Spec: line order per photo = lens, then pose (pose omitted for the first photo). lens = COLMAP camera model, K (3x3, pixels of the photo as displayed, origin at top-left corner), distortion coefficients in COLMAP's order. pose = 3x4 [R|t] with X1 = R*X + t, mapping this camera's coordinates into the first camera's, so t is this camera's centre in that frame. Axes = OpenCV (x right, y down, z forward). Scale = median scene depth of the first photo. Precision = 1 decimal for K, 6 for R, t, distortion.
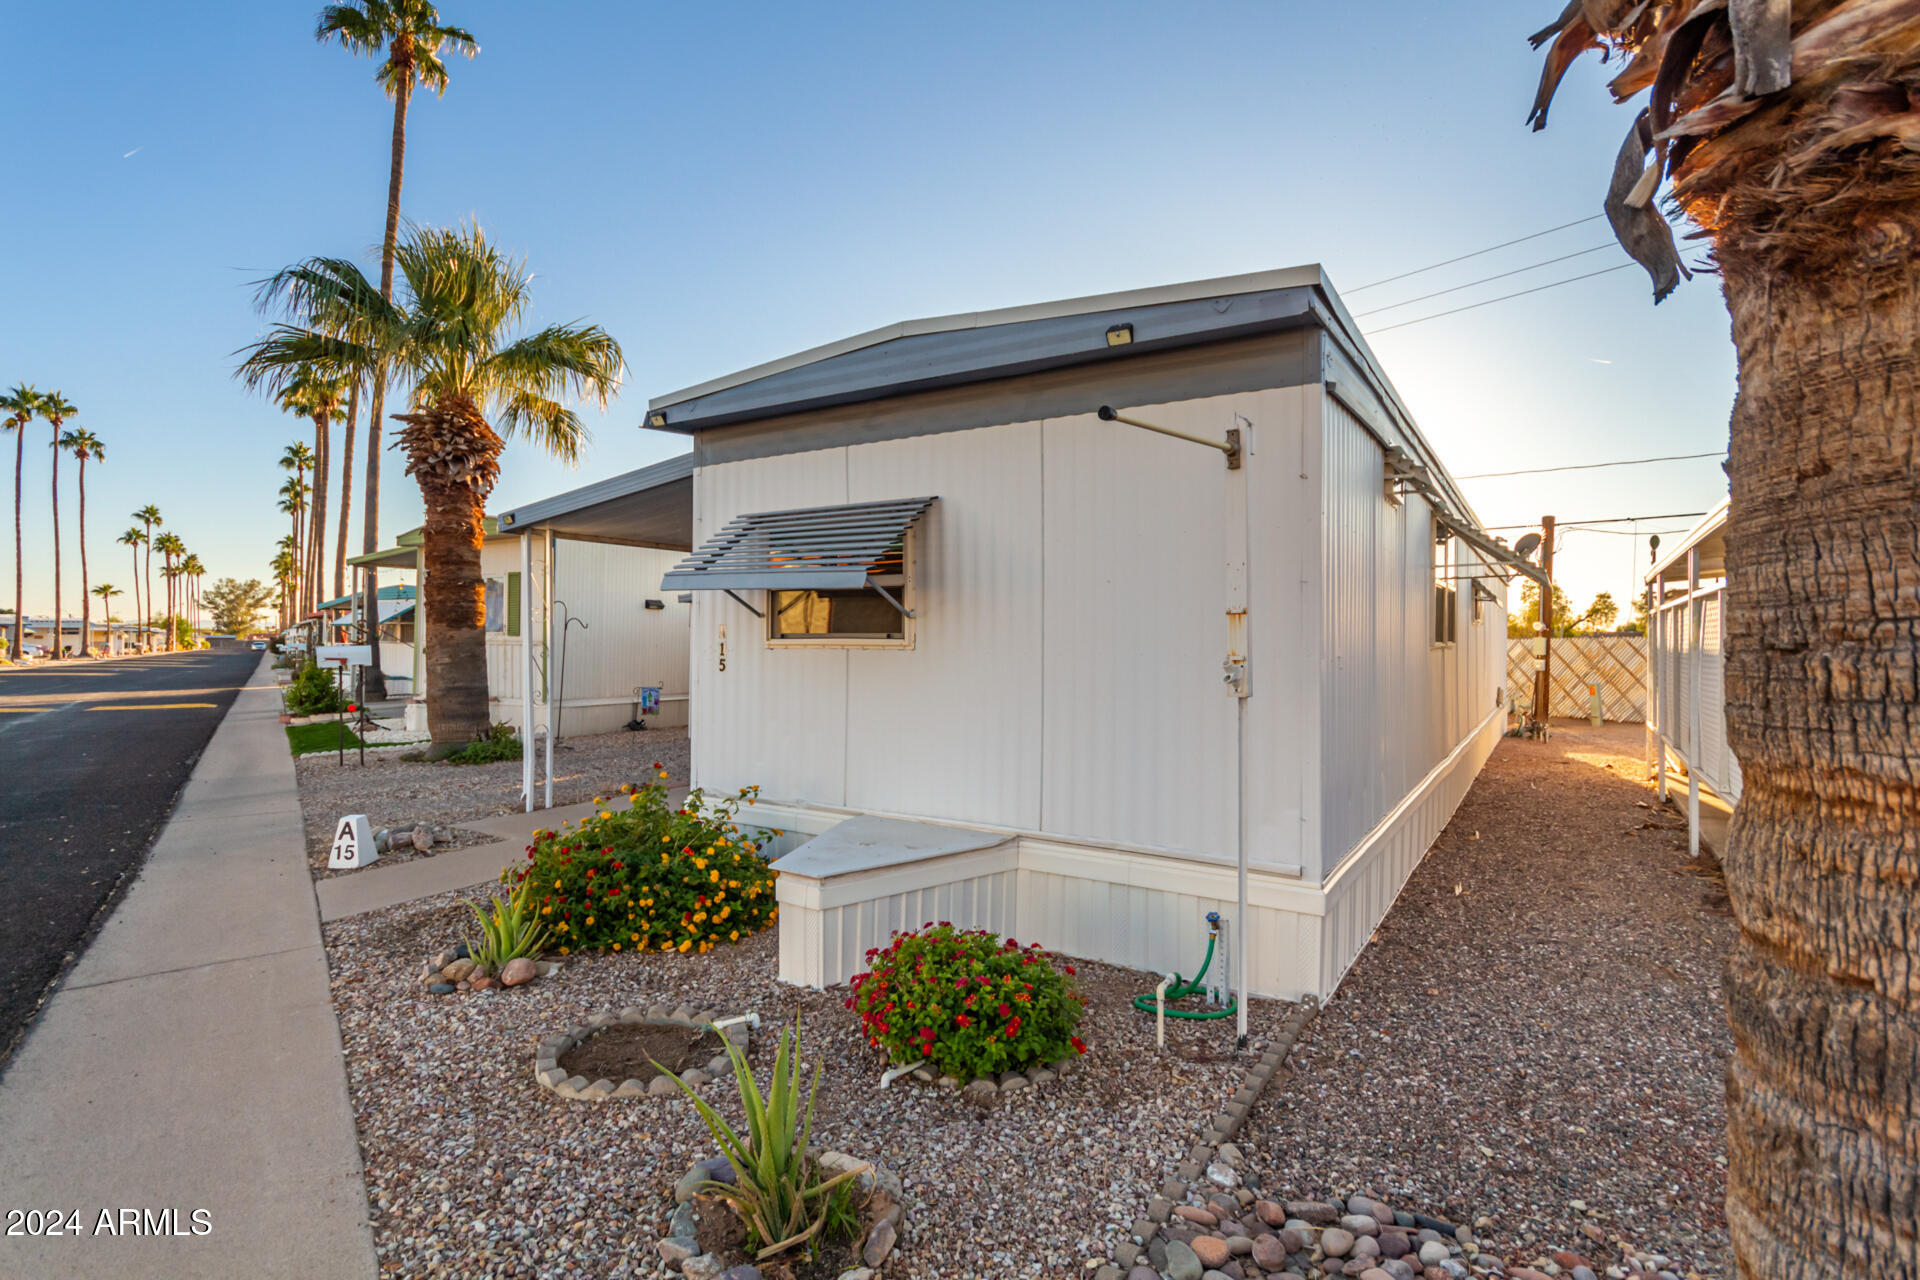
lens RADIAL K [[918.1, 0, 959.0], [0, 918.1, 627.6], [0, 0, 1]] dist [-0.002482, -0.000045]
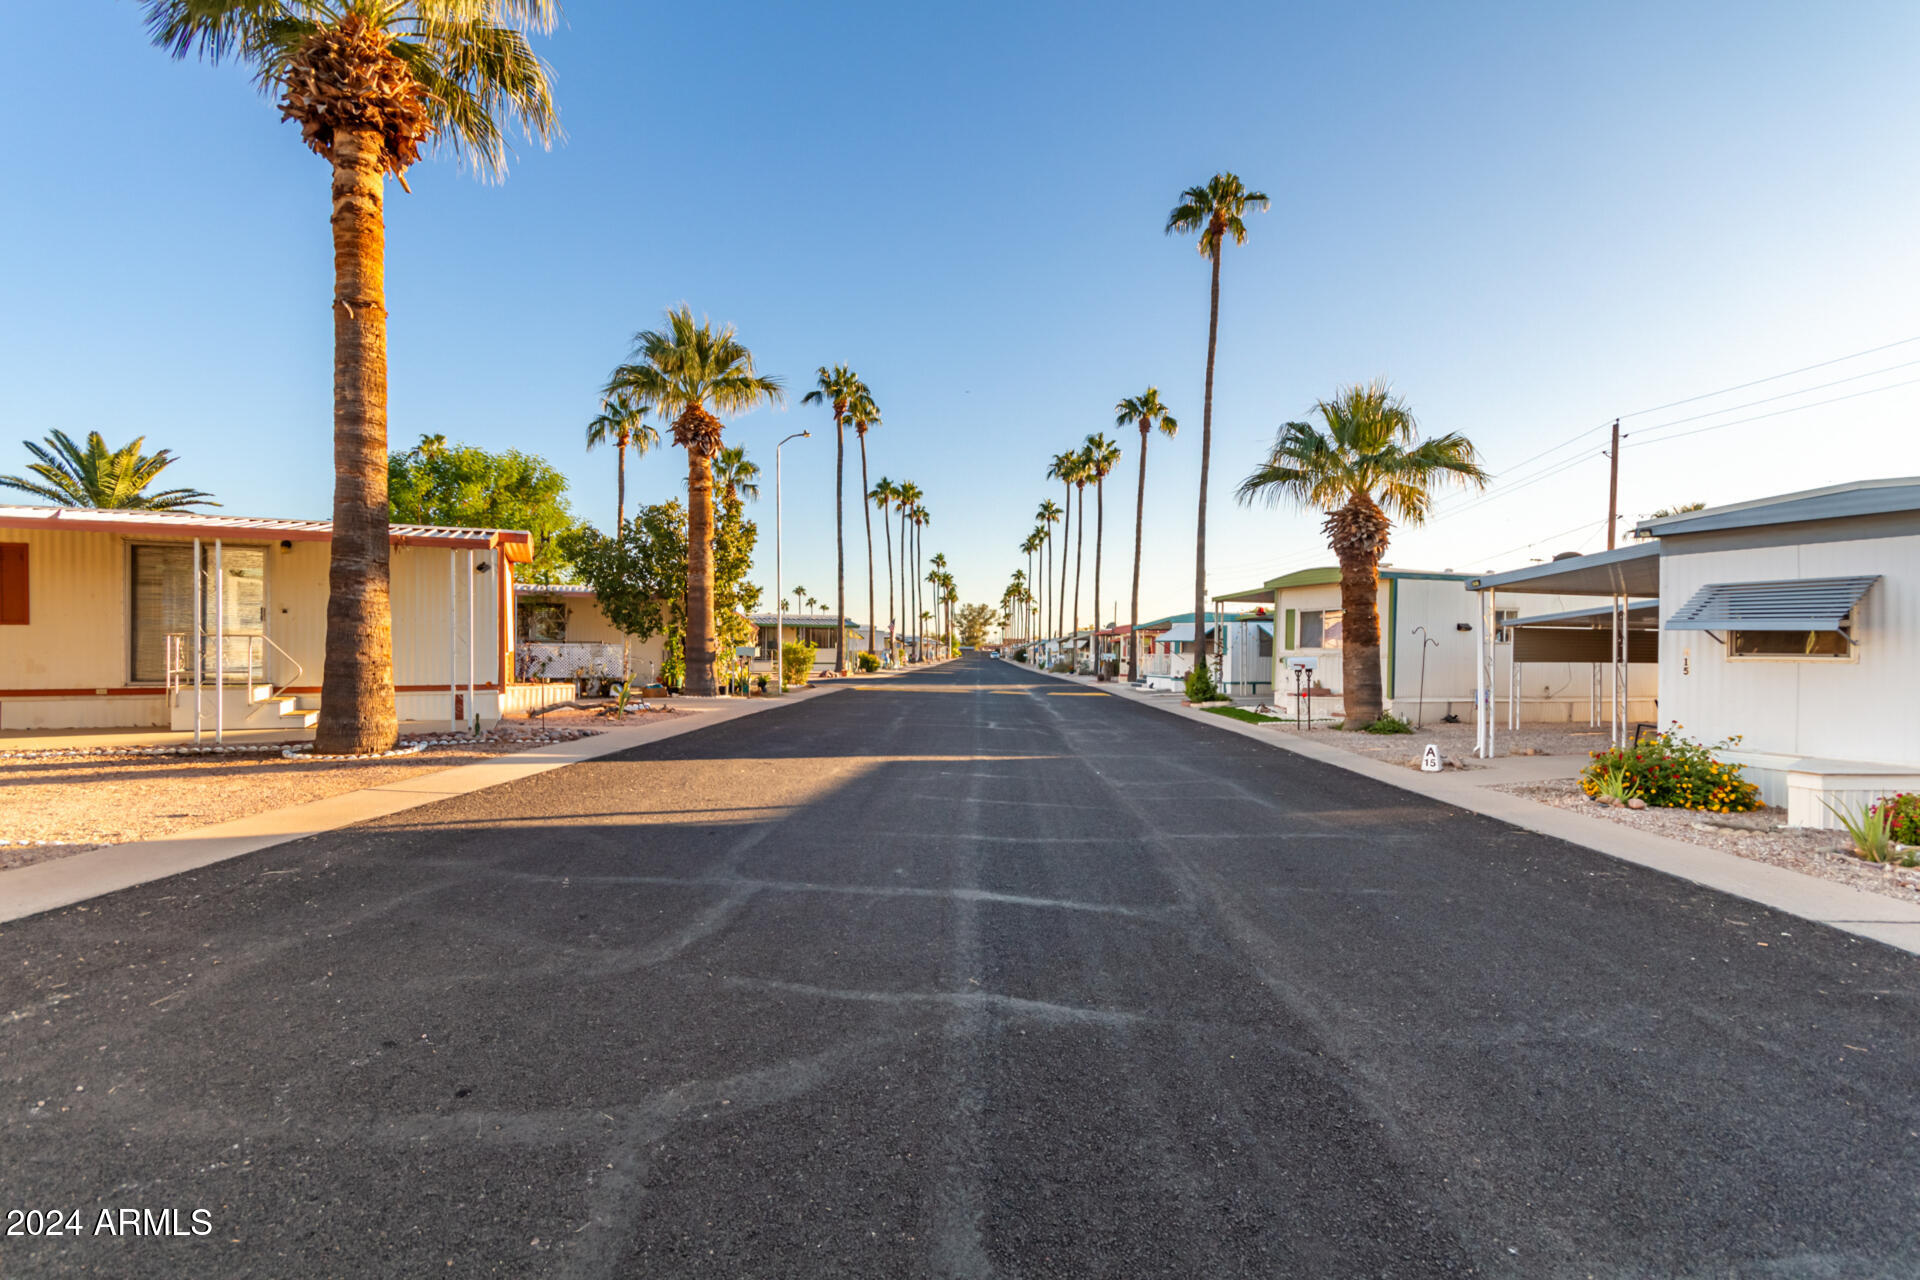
lens RADIAL K [[903.6, 0, 961.2], [0, 903.6, 650.1], [0, 0, 1]] dist [-0.001685, 0.007693]
pose [[0.787186, 0.004985, -0.616696, -0.267392], [0.001843, 0.999944, 0.010436, -0.018254], [0.616713, -0.009352, 0.787132, -1.136001]]
